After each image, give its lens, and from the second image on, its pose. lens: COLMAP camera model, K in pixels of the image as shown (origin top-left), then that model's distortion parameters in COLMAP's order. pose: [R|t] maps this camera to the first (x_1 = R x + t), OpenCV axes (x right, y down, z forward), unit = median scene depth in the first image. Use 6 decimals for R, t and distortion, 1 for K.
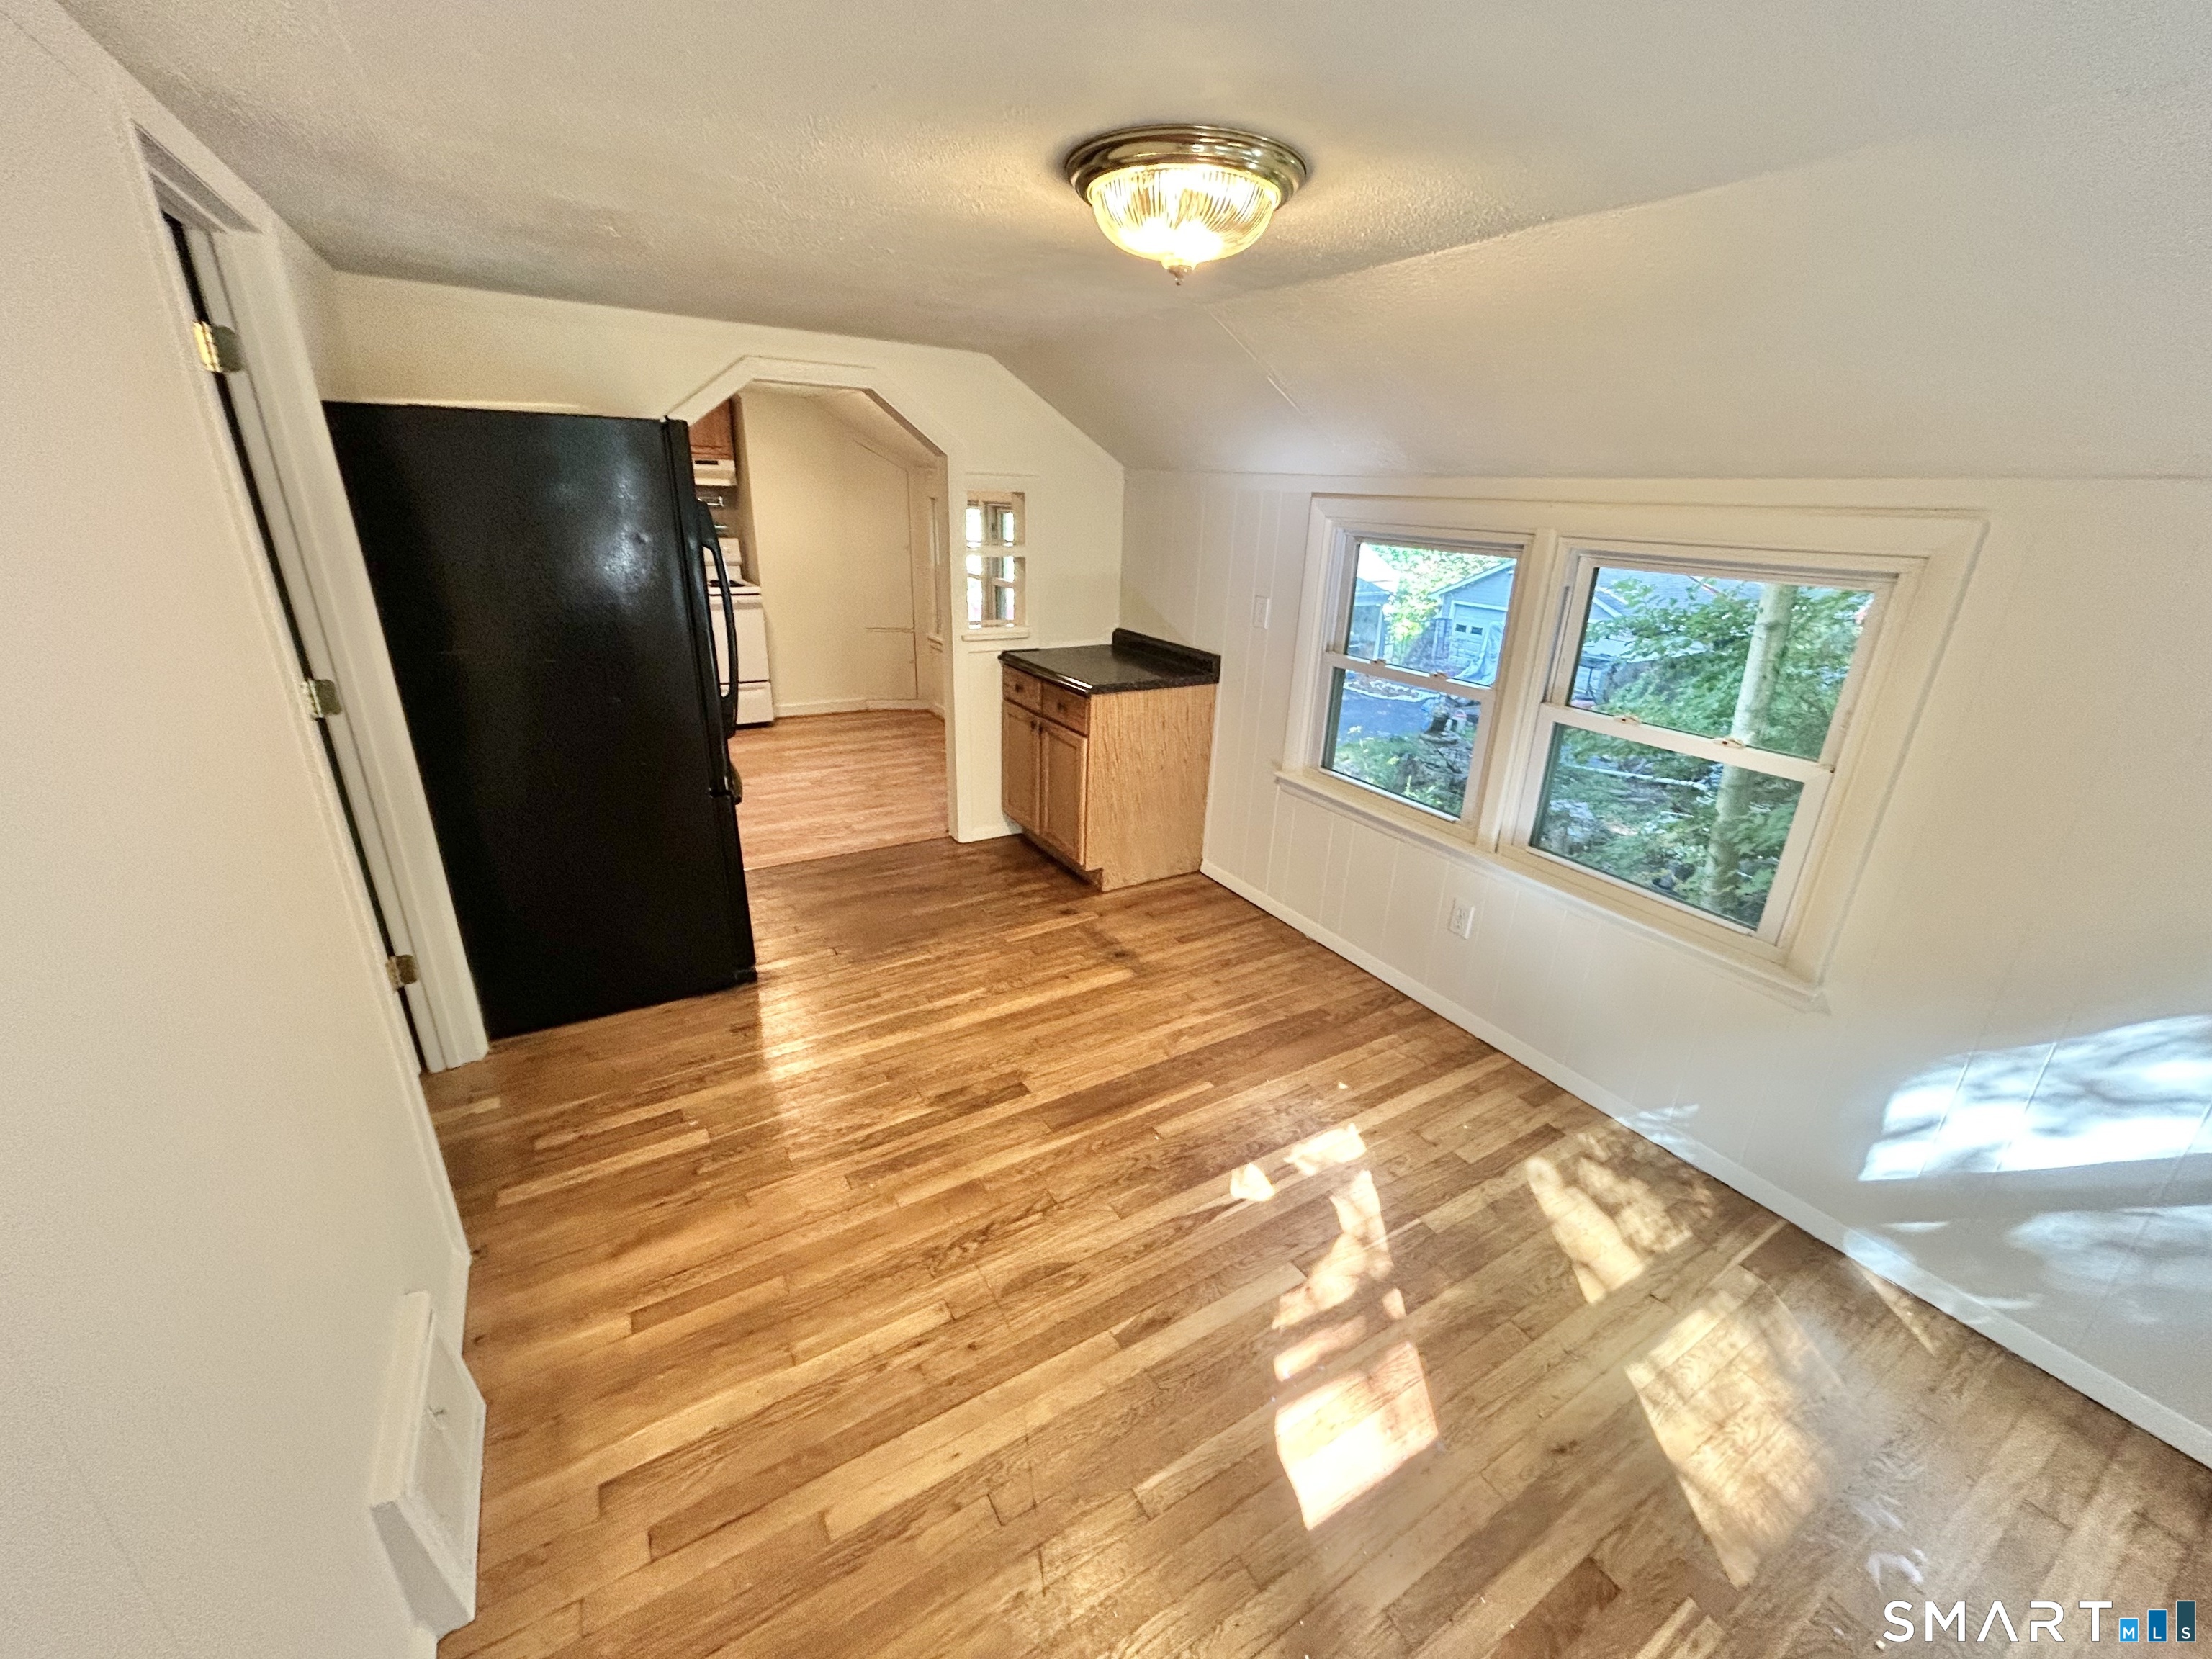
lens RADIAL K [[887.0, 0, 1106.0], [0, 887.0, 829.5], [0, 0, 1]] dist [-0.001979, 0.000190]
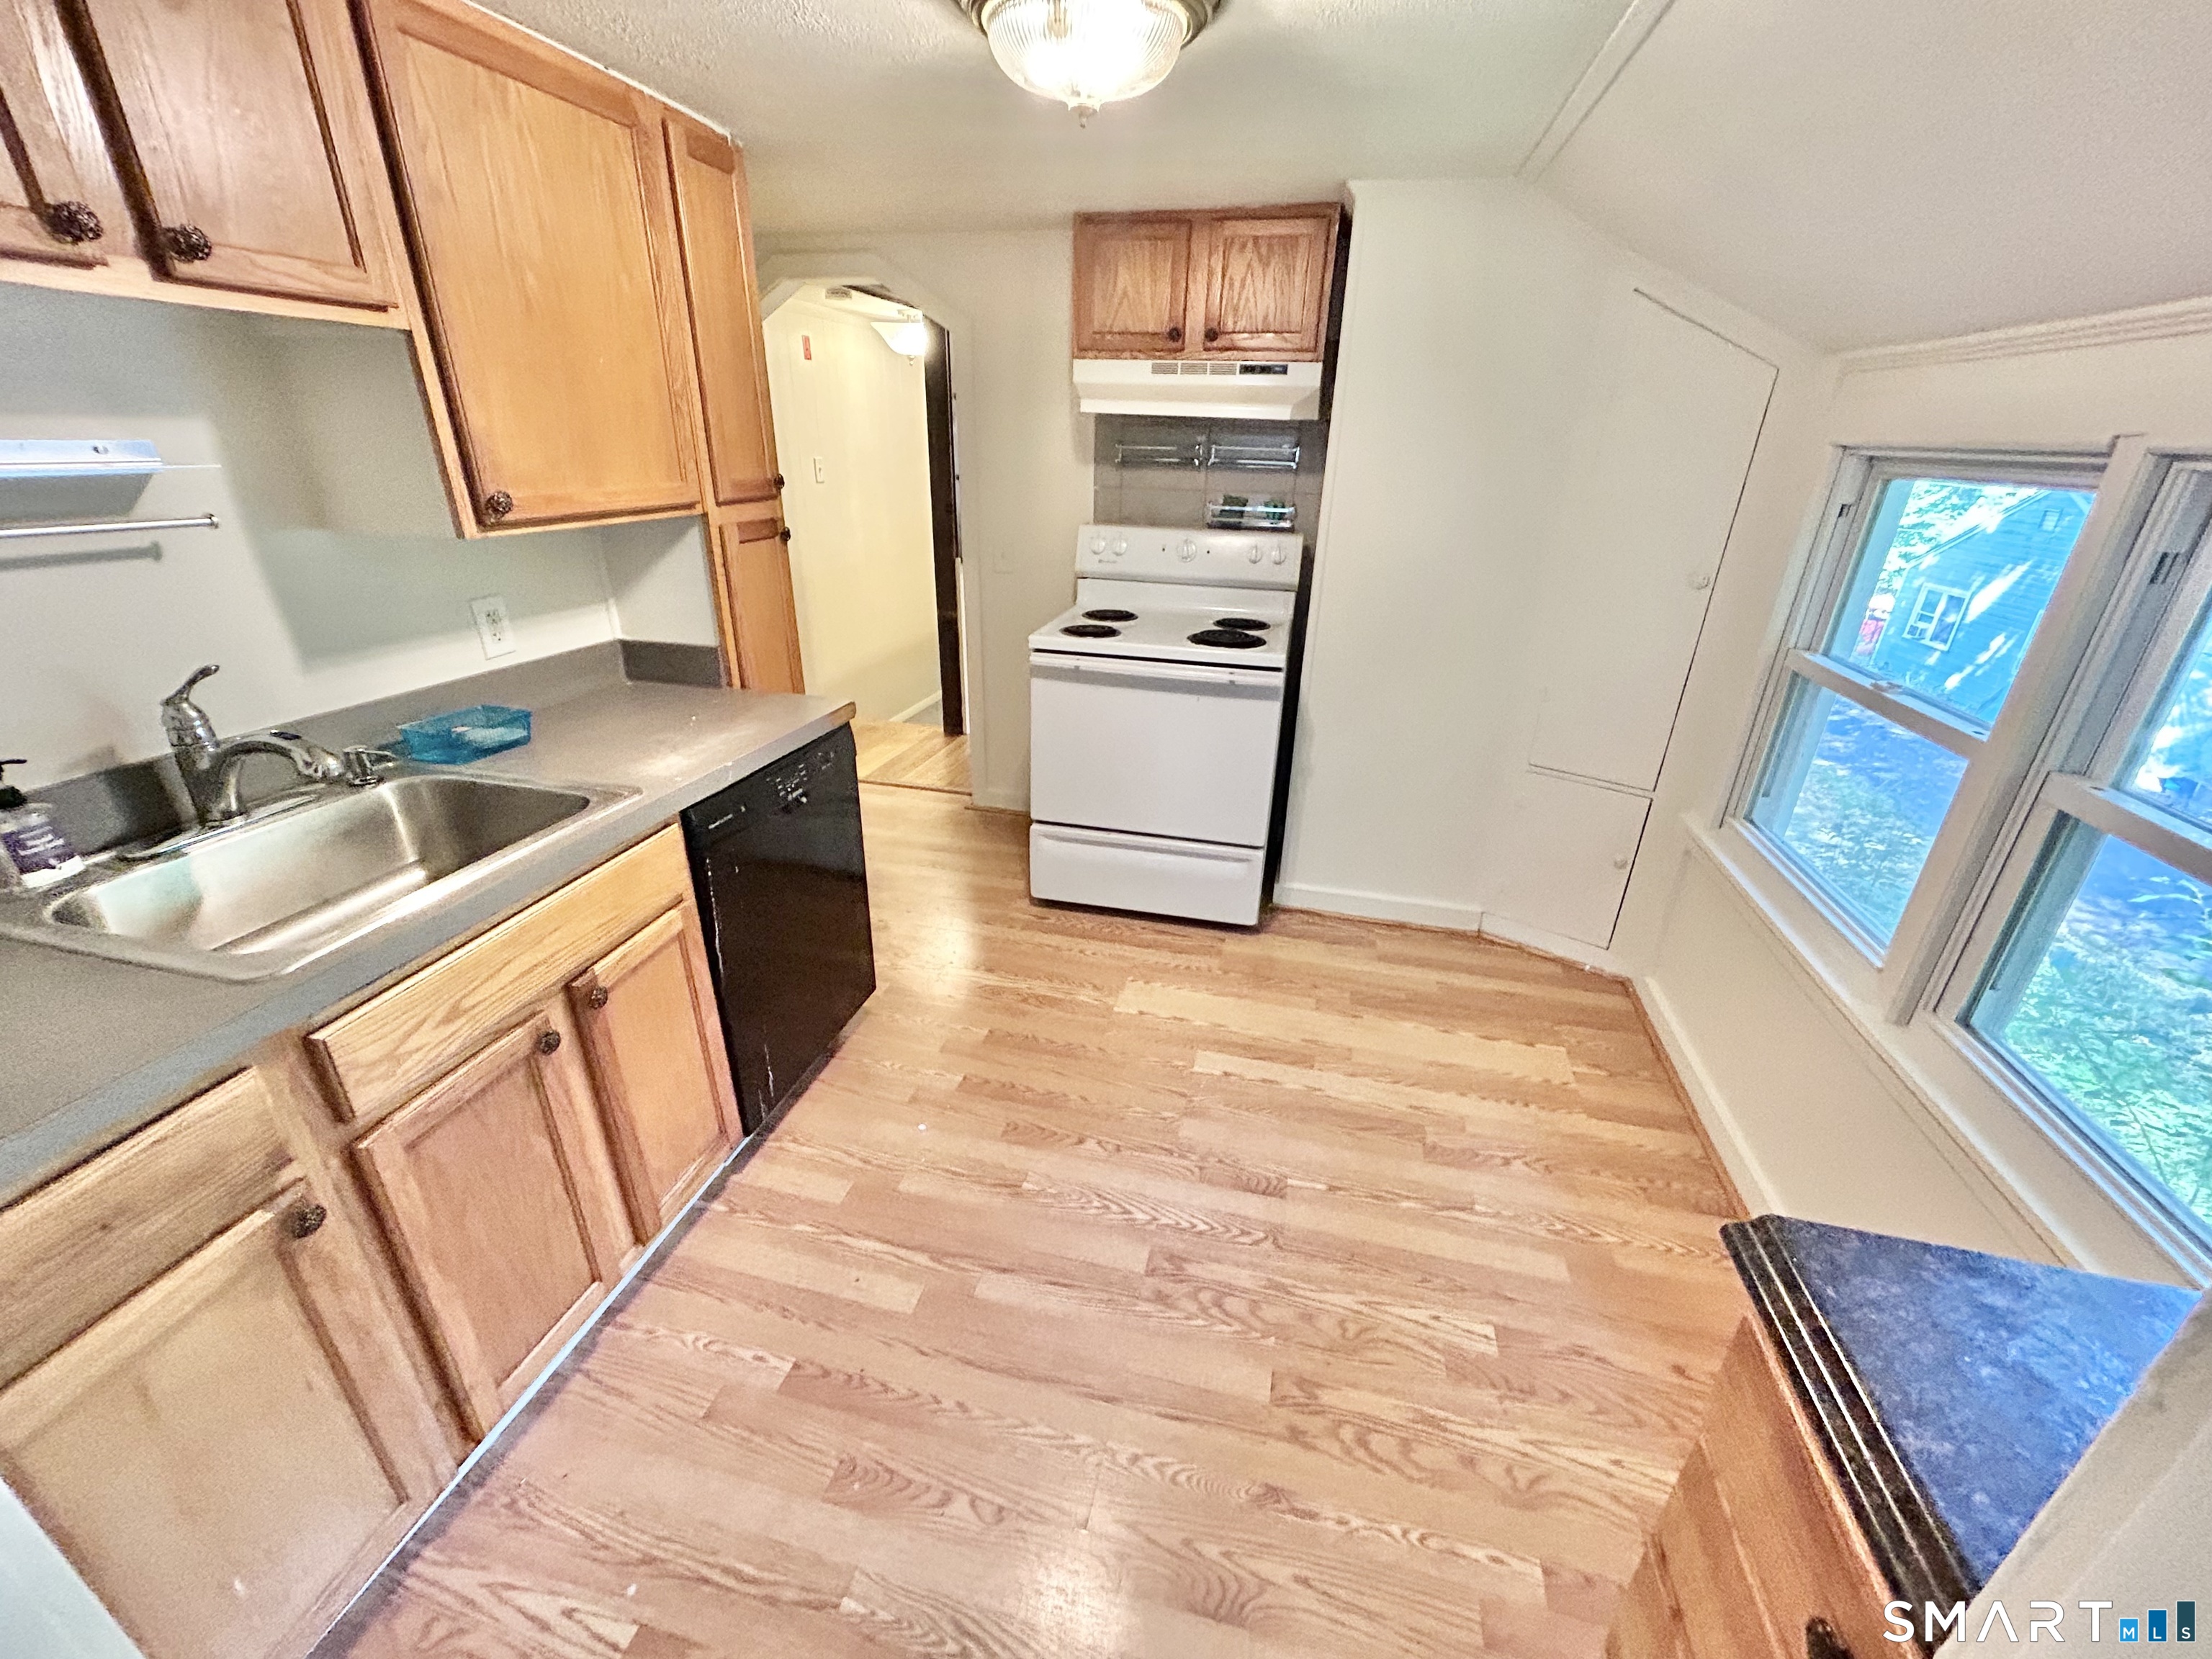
lens RADIAL K [[895.7, 0, 1106.0], [0, 895.7, 829.5], [0, 0, 1]] dist [-0.002538, -0.000059]
pose [[0.700825, 0.277698, -0.657060, -0.326037], [-0.255414, 0.957731, 0.132347, -0.534189], [0.666039, 0.075070, 0.742130, 1.465999]]
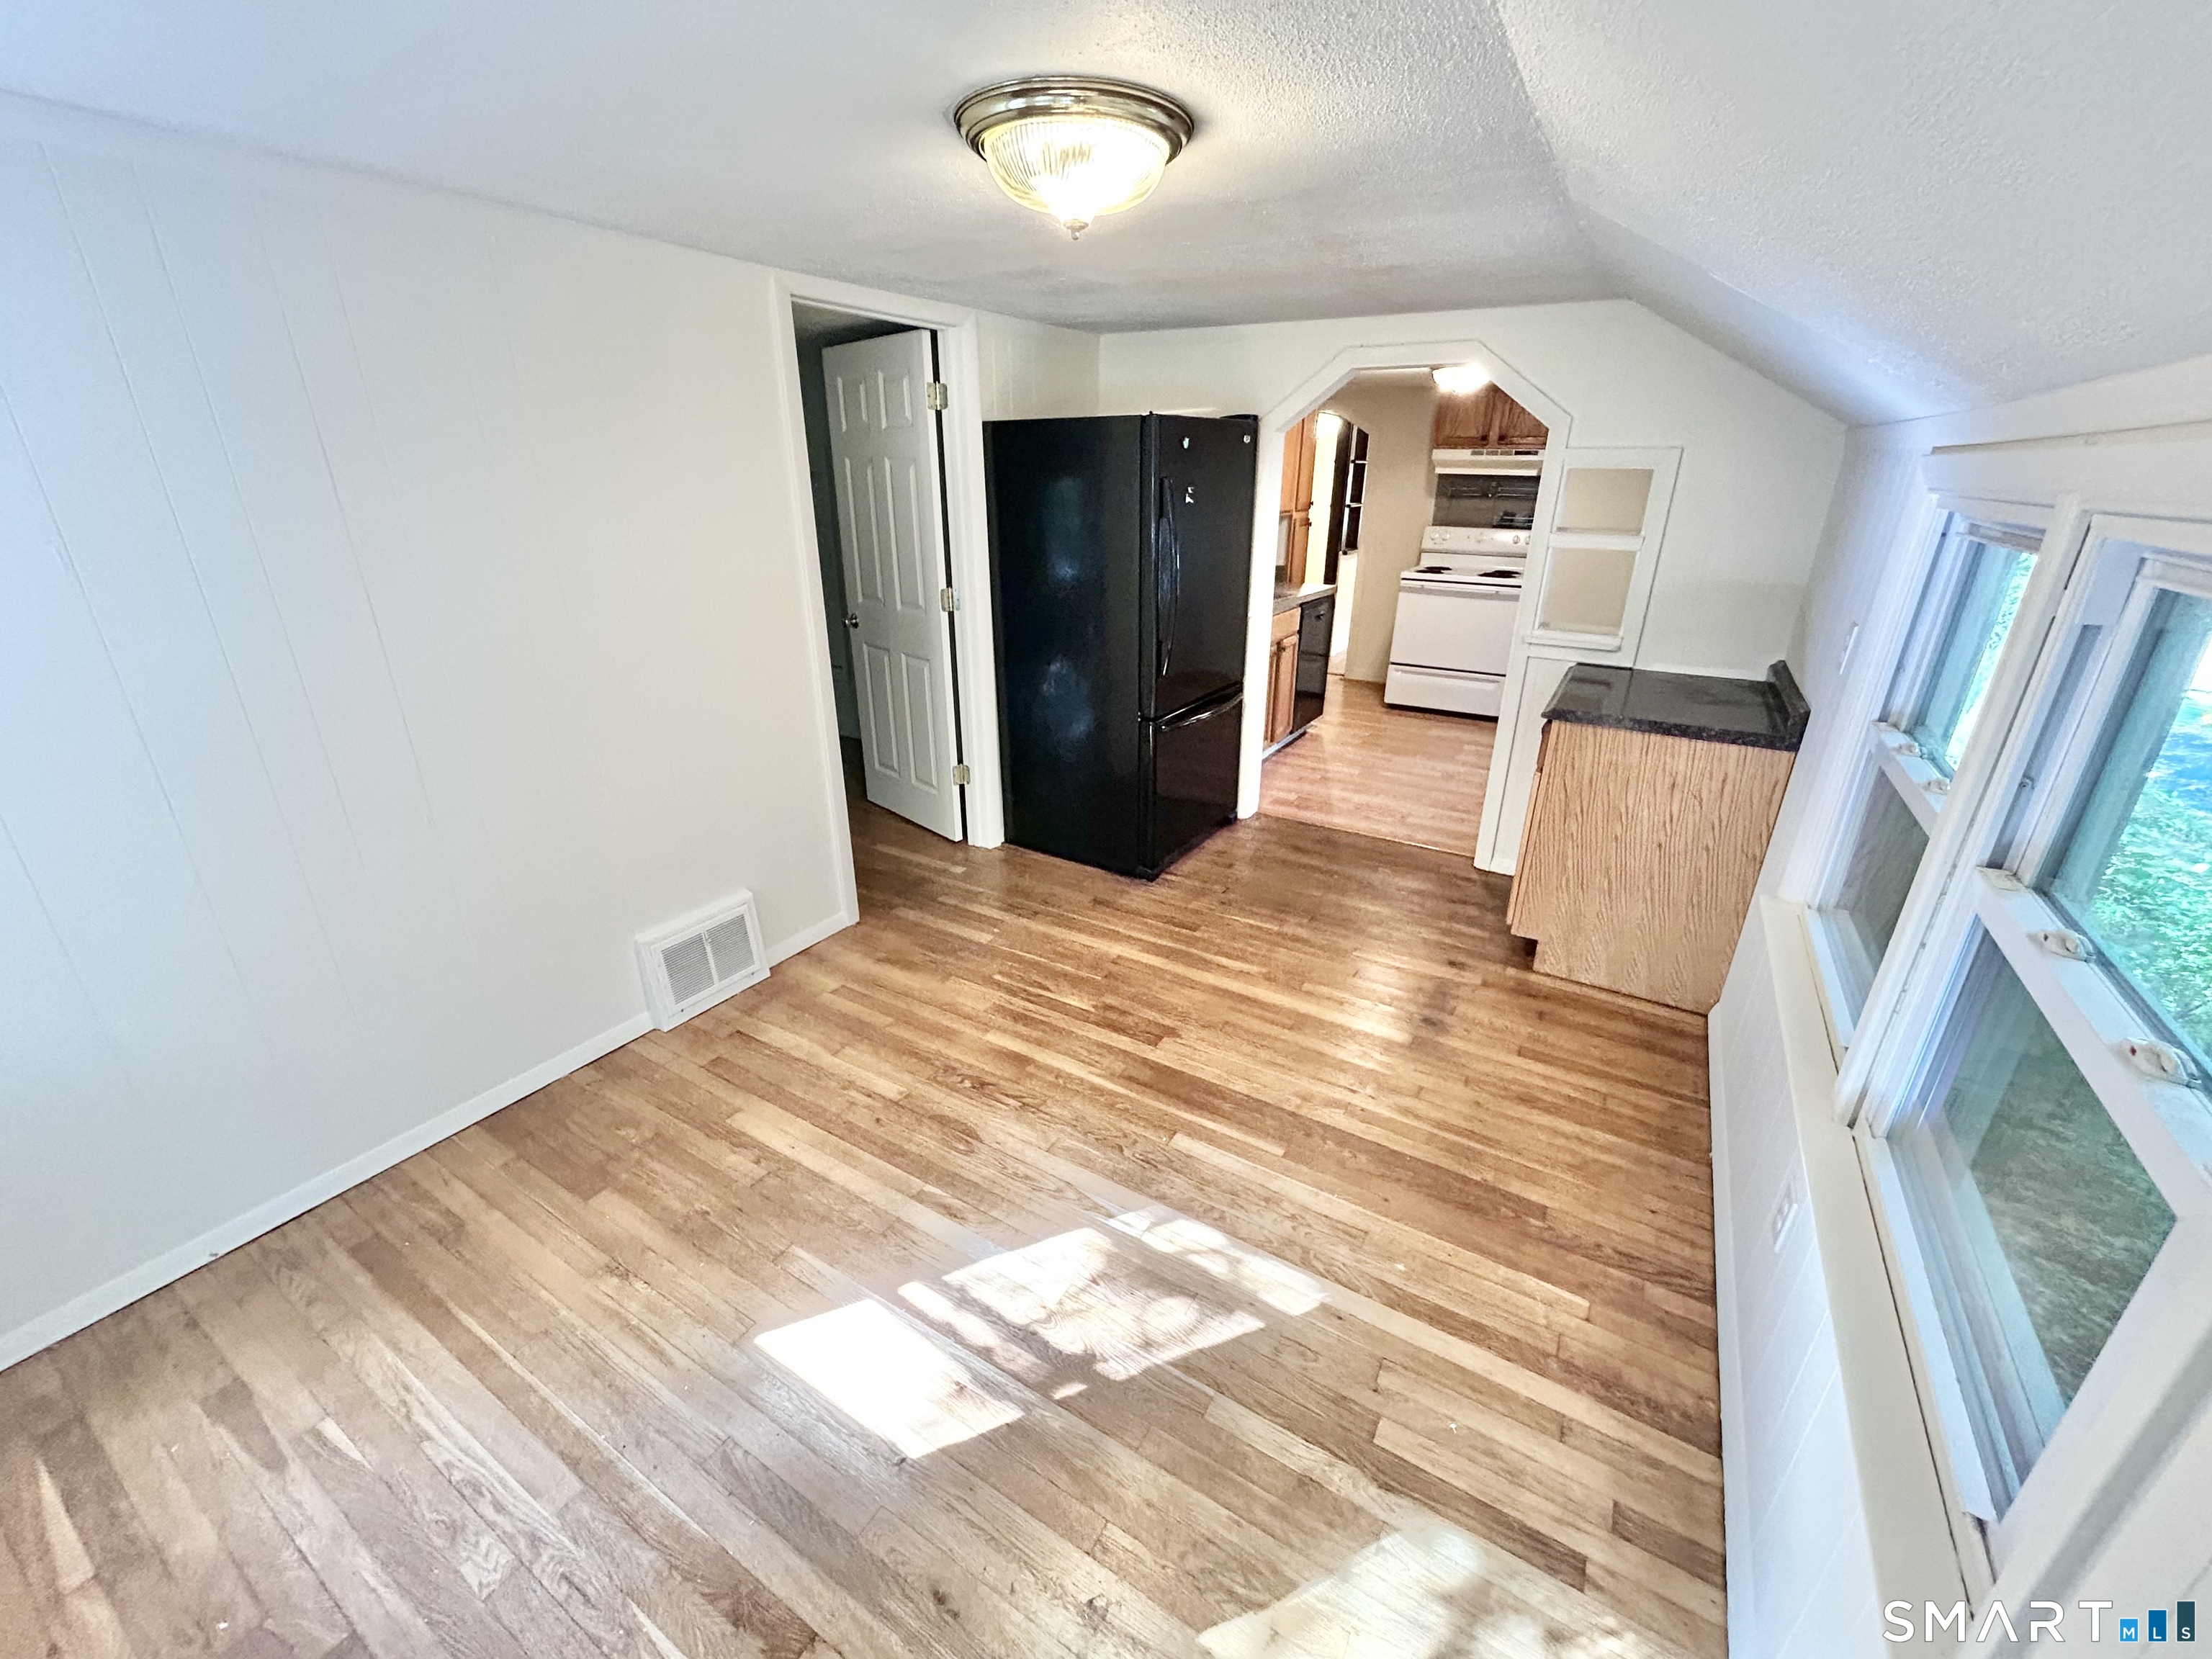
lens RADIAL K [[895.7, 0, 1106.0], [0, 895.7, 829.5], [0, 0, 1]] dist [-0.002538, -0.000059]
pose [[0.459672, 0.304780, -0.834153, 0.702881], [-0.311286, 0.934973, 0.170079, -0.100796], [0.831747, 0.181480, 0.524654, 0.375788]]
